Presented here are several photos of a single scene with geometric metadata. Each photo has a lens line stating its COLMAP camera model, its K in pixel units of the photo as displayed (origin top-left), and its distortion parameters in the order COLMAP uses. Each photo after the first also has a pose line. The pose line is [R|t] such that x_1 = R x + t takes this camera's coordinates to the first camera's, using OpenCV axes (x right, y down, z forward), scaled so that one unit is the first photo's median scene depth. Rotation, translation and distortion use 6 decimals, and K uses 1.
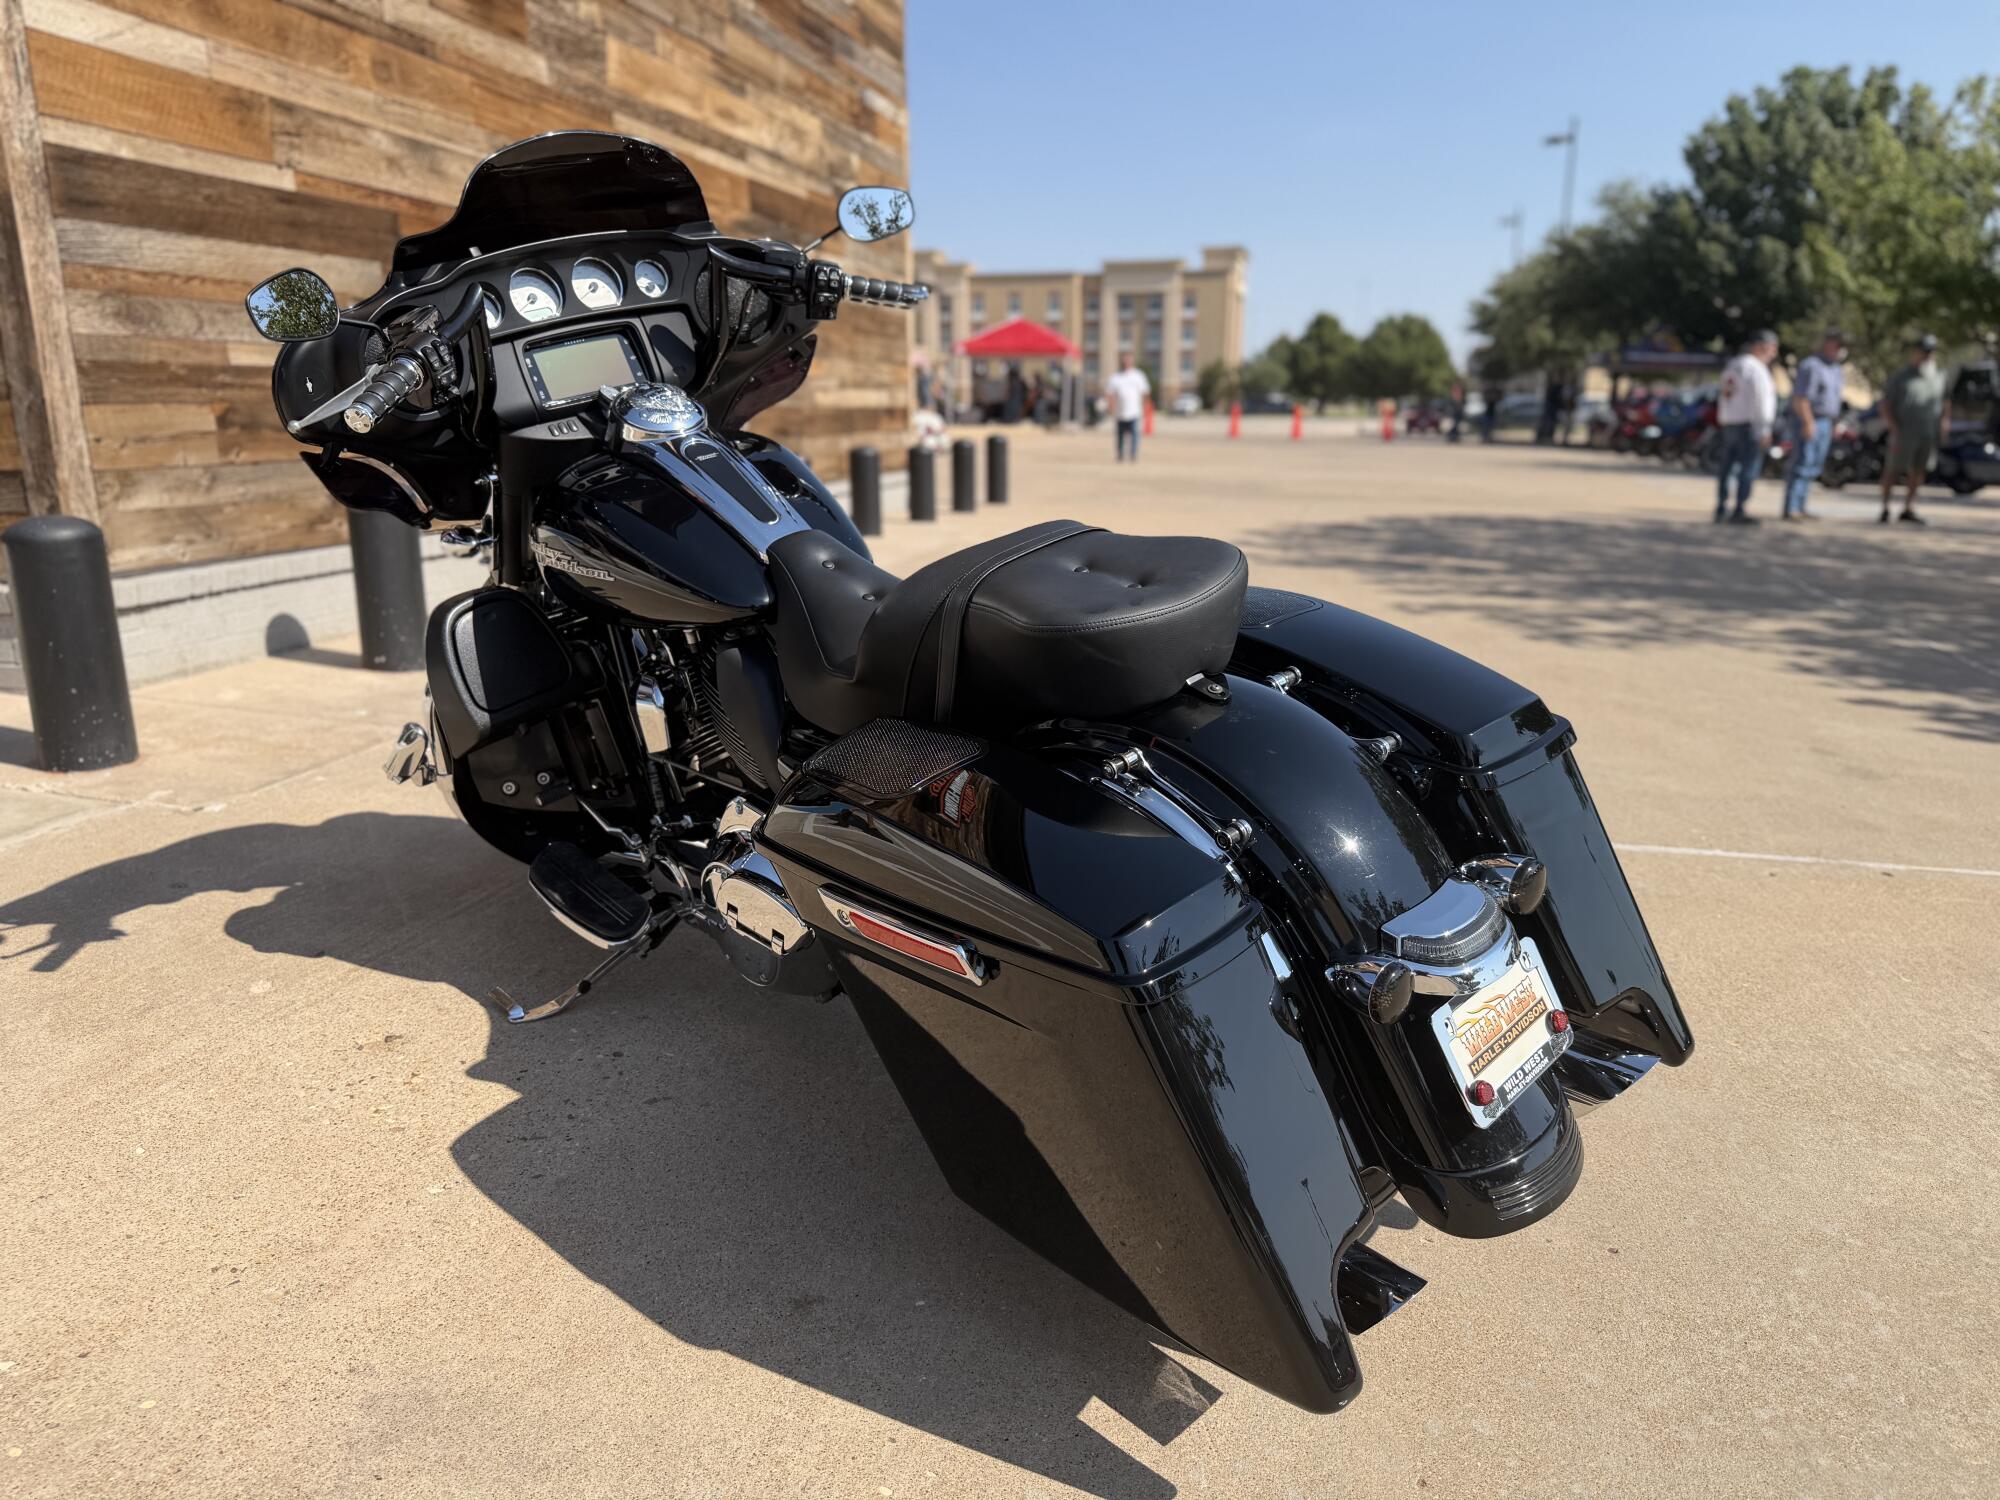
lens RADIAL K [[1420.4, 0, 995.2], [0, 1420.4, 756.5], [0, 0, 1]] dist [0.002574, -0.014000]
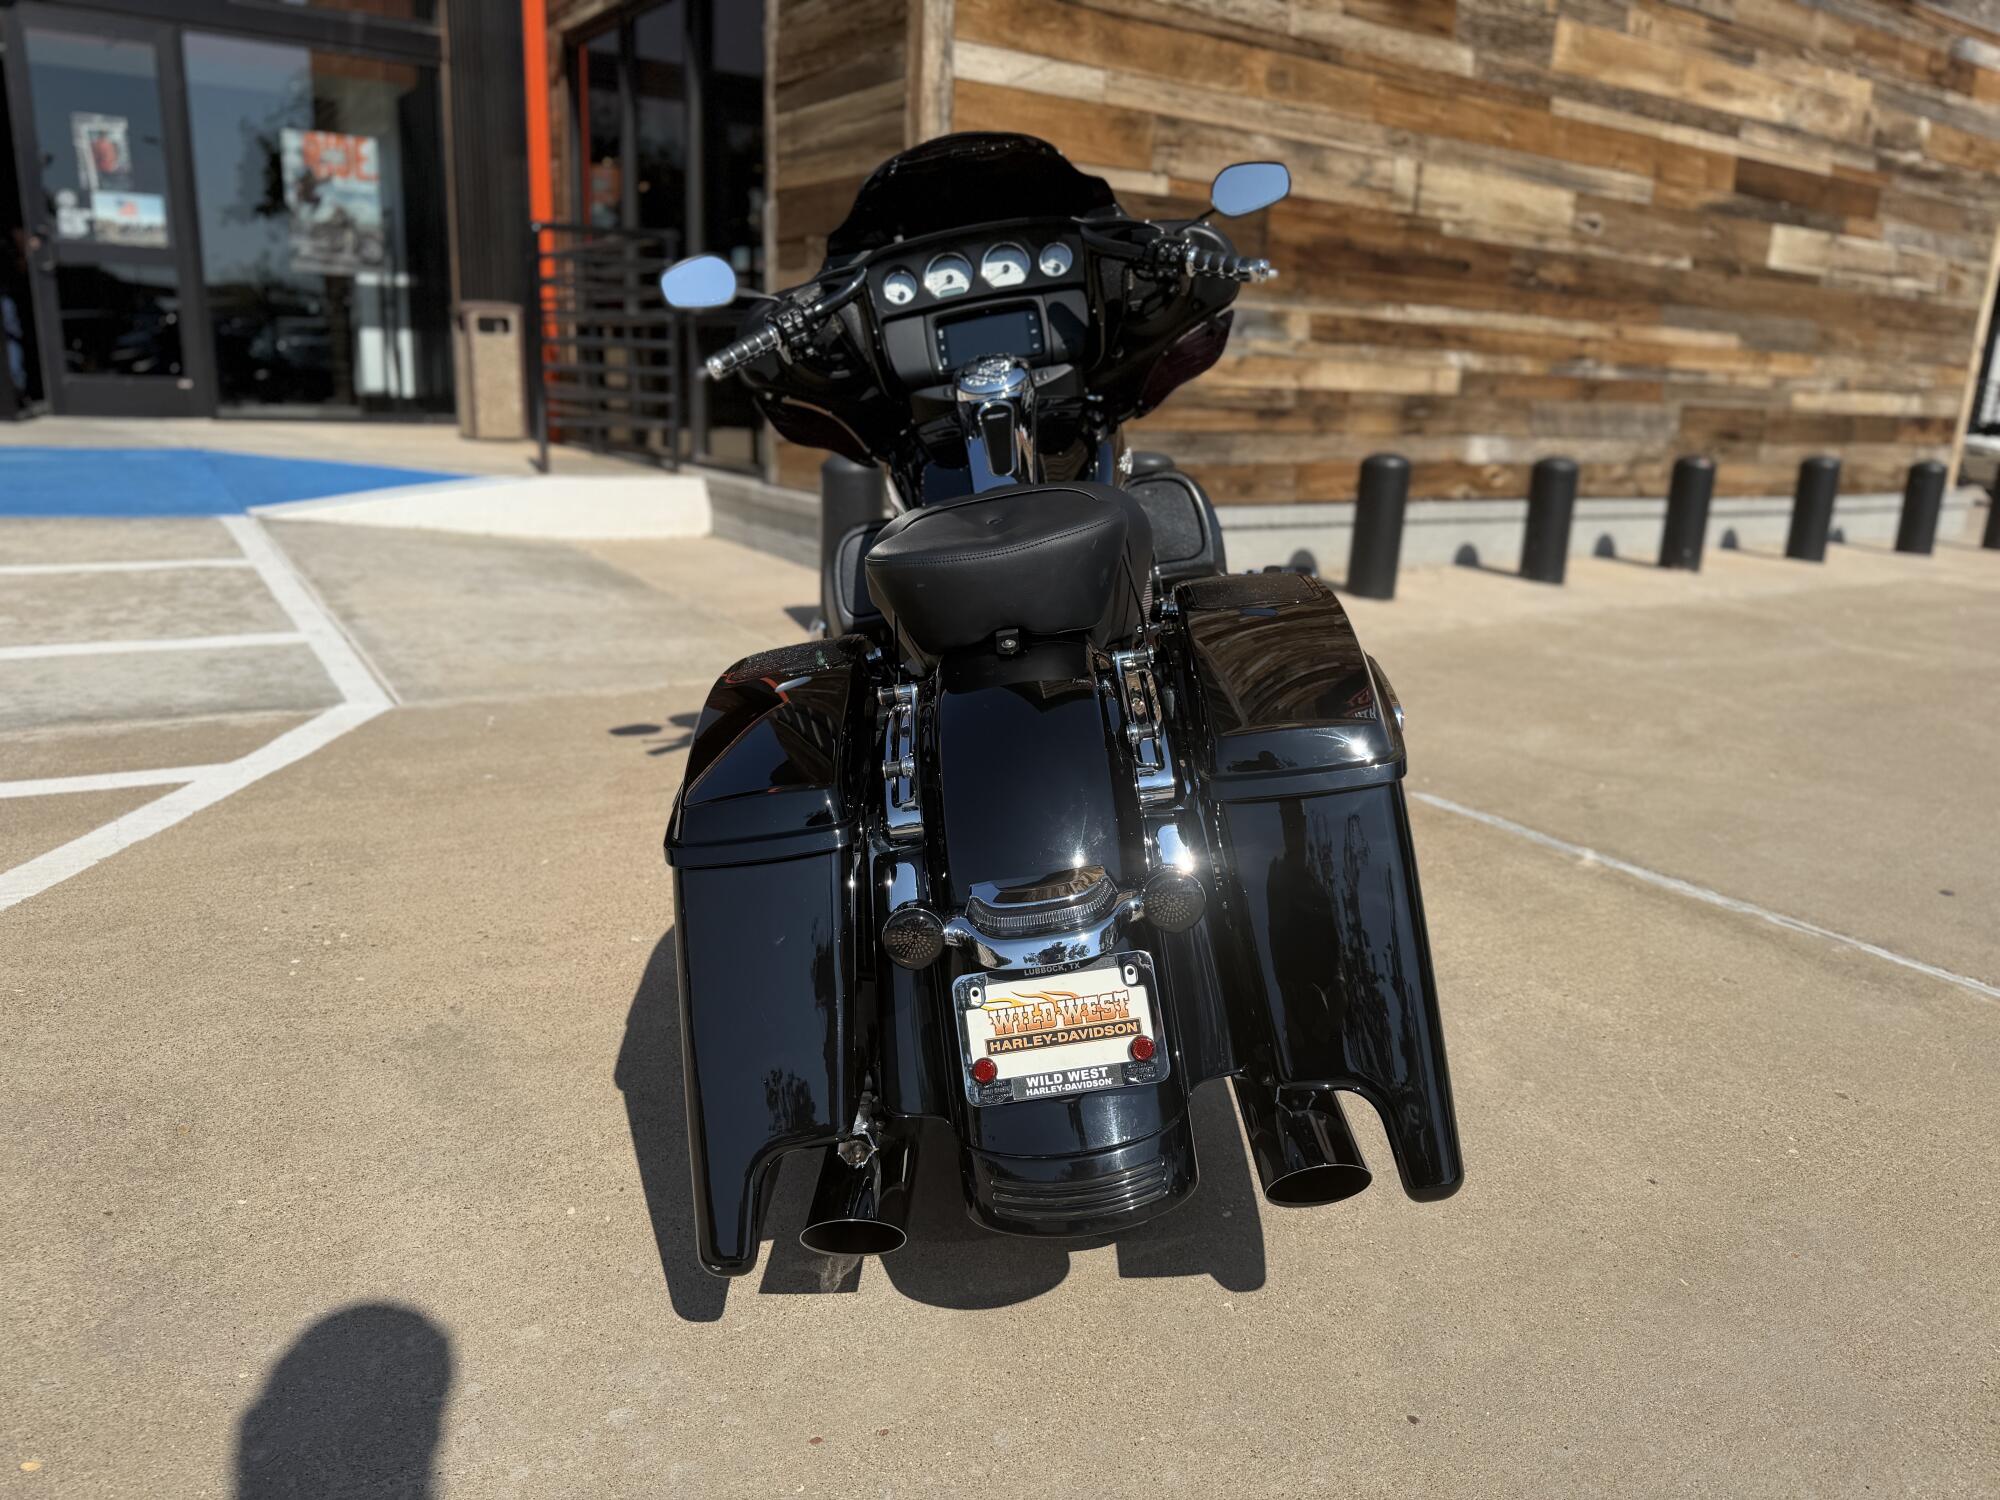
lens RADIAL K [[1420.4, 0, 1009.0], [0, 1420.4, 758.9], [0, 0, 1]] dist [0.002574, -0.014000]
pose [[0.740072, 0.203041, -0.641146, 0.268822], [-0.200614, 0.976584, 0.077701, -0.014785], [0.641909, 0.071118, 0.763476, 0.071784]]
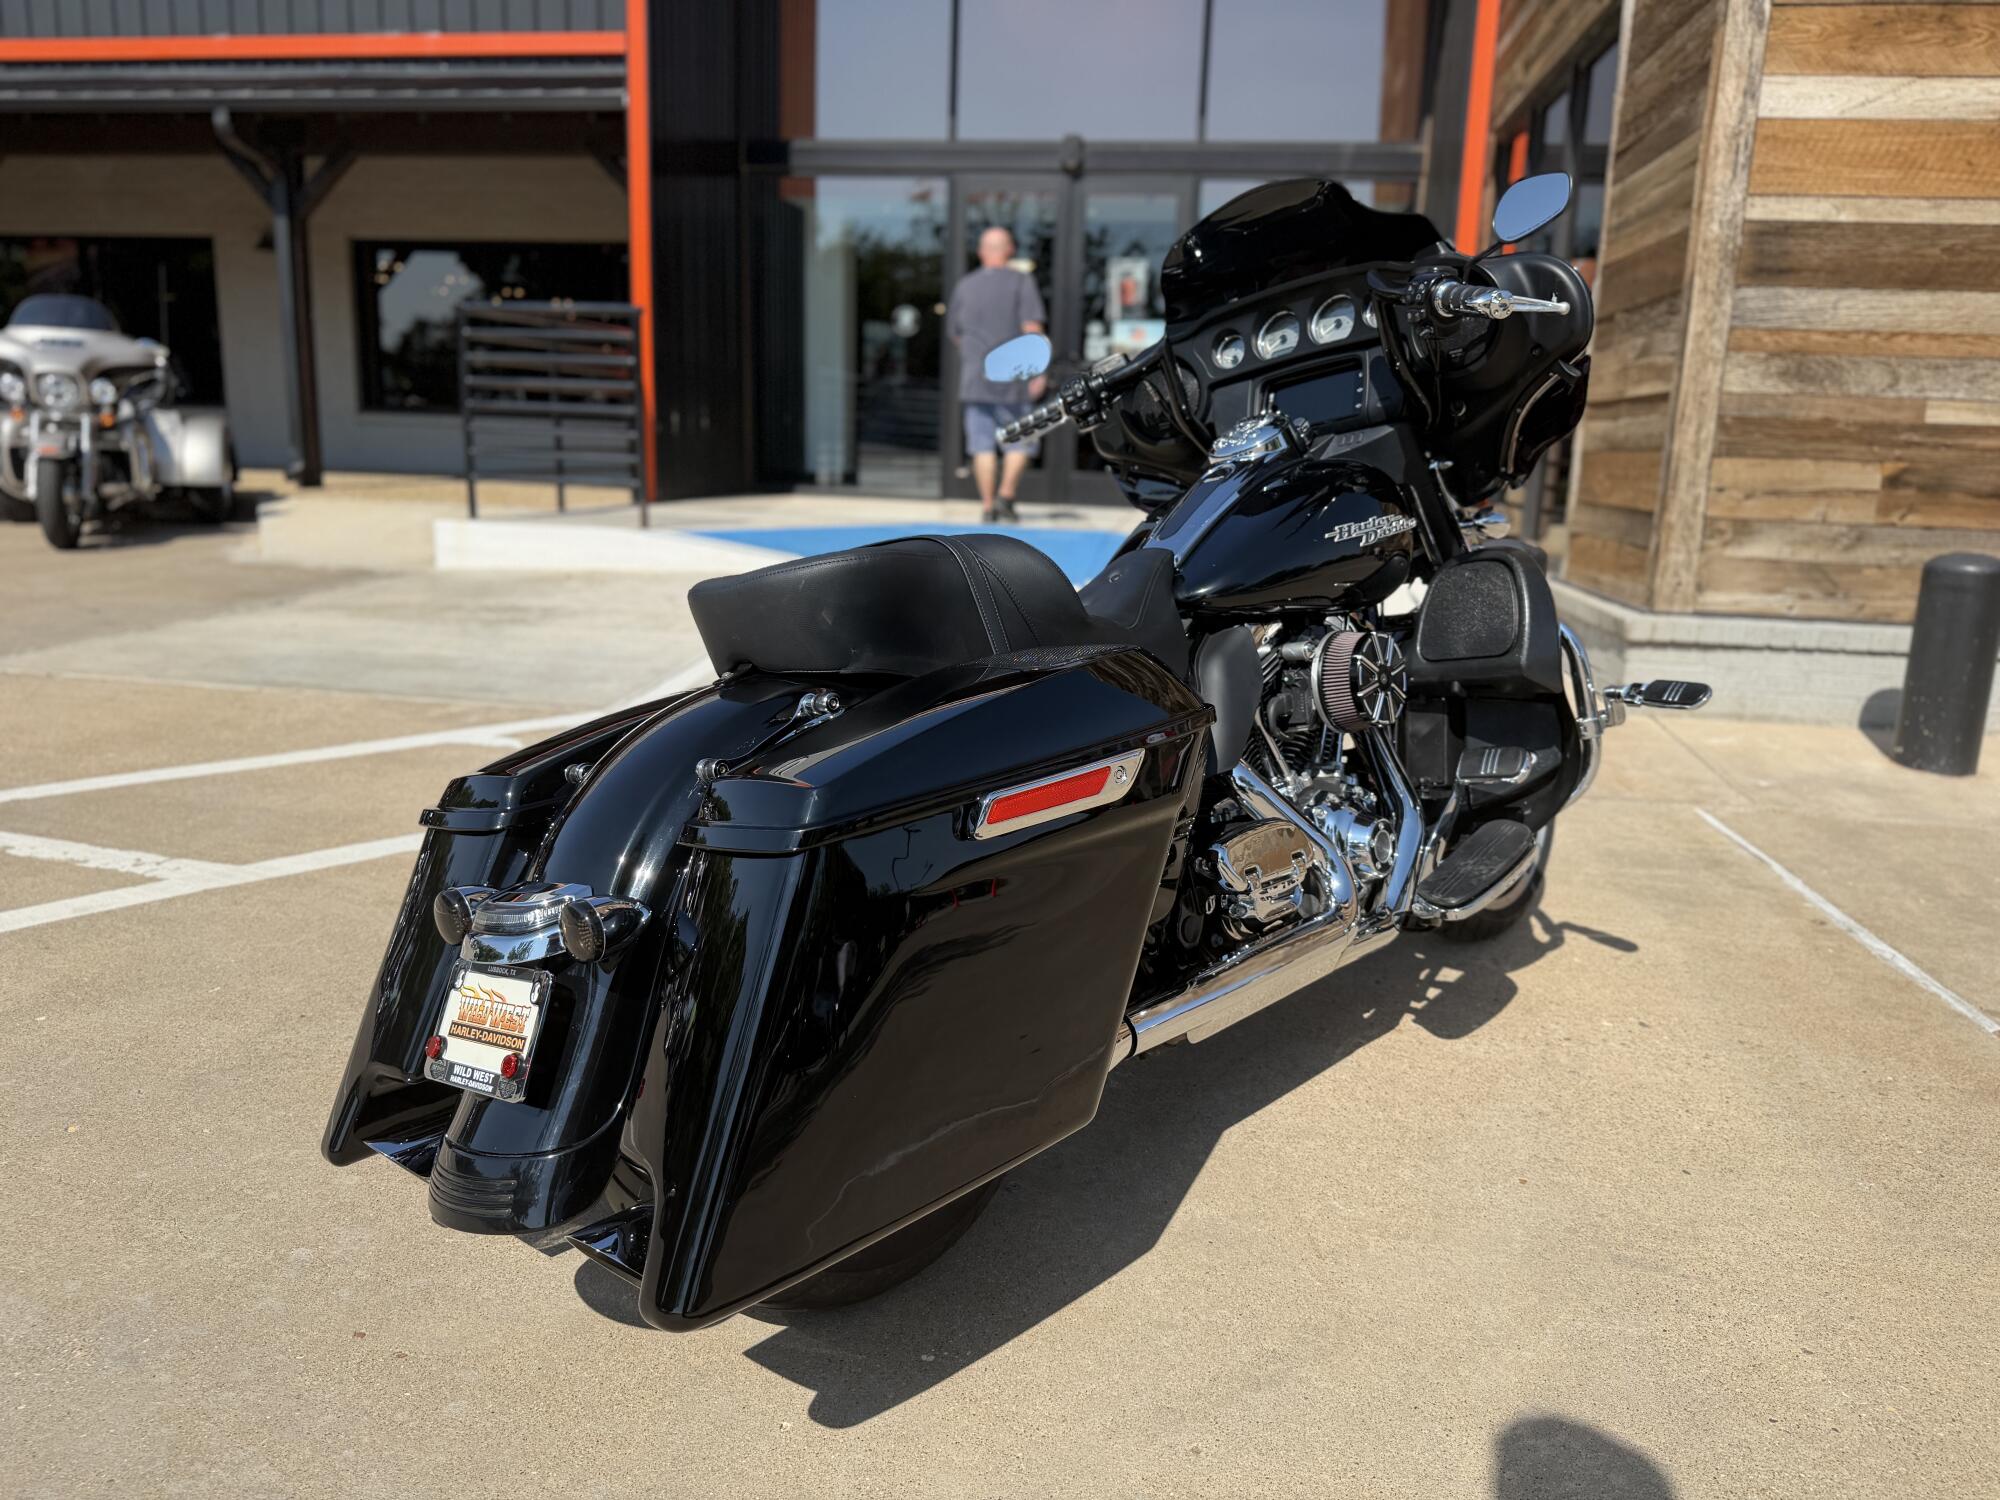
lens RADIAL K [[1420.4, 0, 1018.4], [0, 1420.4, 770.7], [0, 0, 1]] dist [0.002574, -0.014000]
pose [[0.095565, 0.227795, -0.969008, 0.388319], [-0.272728, 0.942206, 0.194597, -0.079259], [0.957333, 0.245679, 0.152168, 0.345648]]
